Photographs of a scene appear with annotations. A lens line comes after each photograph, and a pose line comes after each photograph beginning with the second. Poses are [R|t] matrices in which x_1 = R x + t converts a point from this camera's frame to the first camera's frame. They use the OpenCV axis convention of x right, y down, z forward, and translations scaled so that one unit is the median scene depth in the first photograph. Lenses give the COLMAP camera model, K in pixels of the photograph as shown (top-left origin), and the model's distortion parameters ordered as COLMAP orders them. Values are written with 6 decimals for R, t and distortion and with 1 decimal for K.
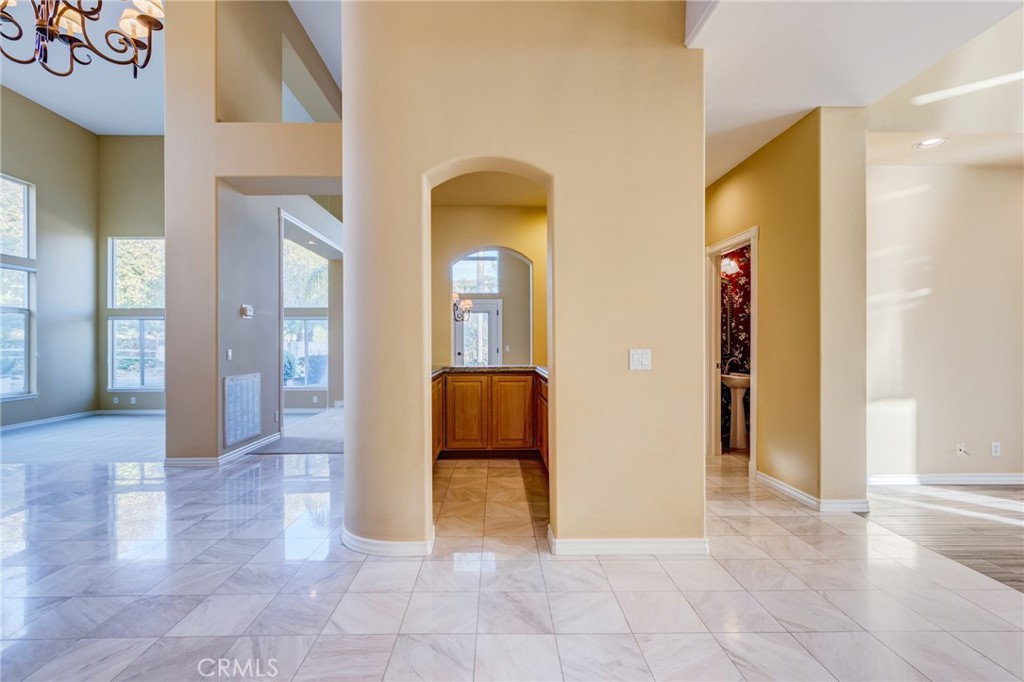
lens RADIAL K [[465.8, 0, 500.4], [0, 465.8, 345.5], [0, 0, 1]] dist [0.013867, -0.005894]
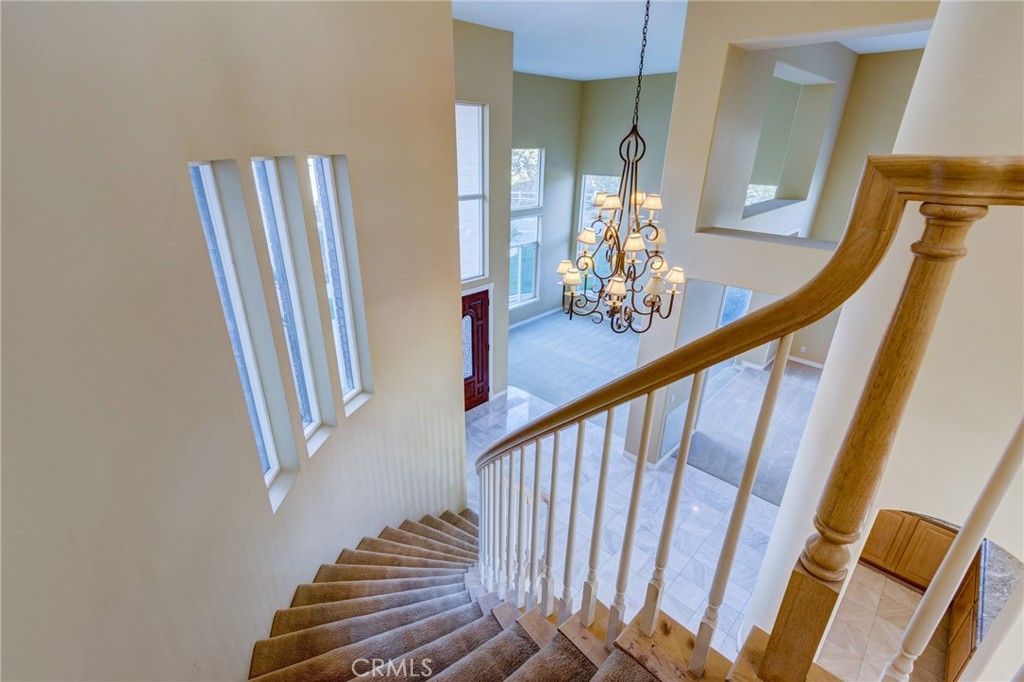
lens RADIAL K [[465.8, 0, 500.4], [0, 465.8, 345.5], [0, 0, 1]] dist [0.013867, -0.005894]
pose [[0.699961, 0.293241, -0.651202, -0.055274], [-0.010789, 0.916055, 0.400908, -0.358242], [0.714099, -0.273594, 0.644367, -0.093503]]
